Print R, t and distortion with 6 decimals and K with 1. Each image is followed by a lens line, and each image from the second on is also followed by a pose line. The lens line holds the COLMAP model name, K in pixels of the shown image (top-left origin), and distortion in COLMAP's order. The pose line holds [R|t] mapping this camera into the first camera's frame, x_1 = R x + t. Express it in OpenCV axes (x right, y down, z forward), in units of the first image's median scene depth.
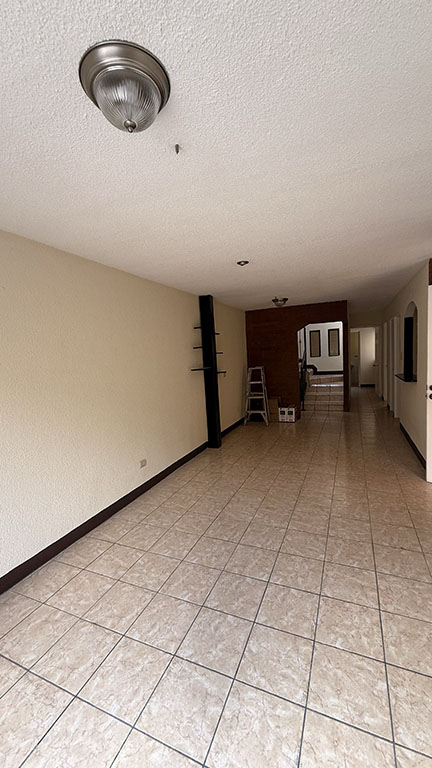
lens RADIAL K [[306.4, 0, 217.8], [0, 306.4, 381.9], [0, 0, 1]] dist [-0.000239, 0.000210]
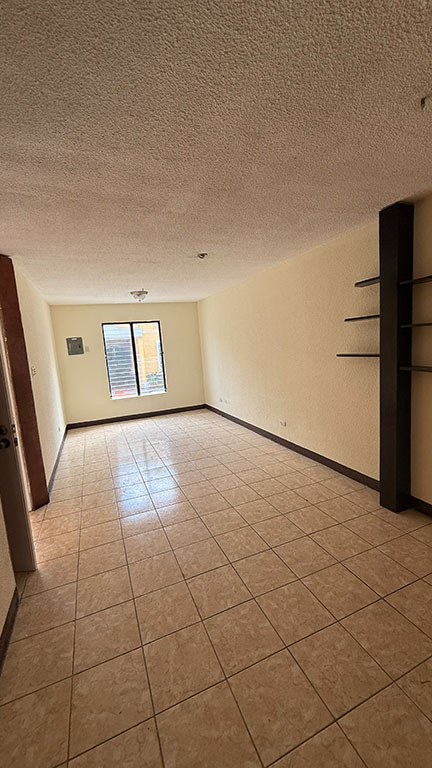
lens RADIAL K [[306.4, 0, 214.2], [0, 306.4, 384.4], [0, 0, 1]] dist [-0.000239, 0.000210]
pose [[-0.693064, 0.201583, -0.692117, 0.779490], [0.043963, 0.970138, 0.238534, -0.194020], [0.719534, 0.134892, -0.681230, 1.637648]]
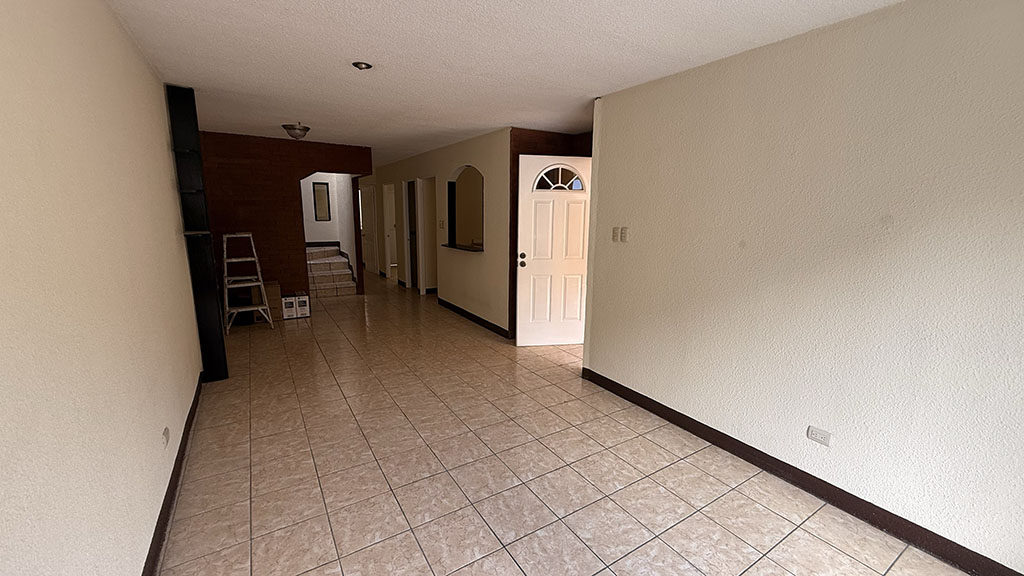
lens RADIAL K [[408.5, 0, 509.5], [0, 408.5, 286.4], [0, 0, 1]] dist [-0.000239, 0.000210]
pose [[0.562380, -0.085365, 0.822460, -0.444584], [0.030465, 0.996120, 0.082558, 0.007040], [-0.826317, -0.021373, 0.562799, 0.239846]]
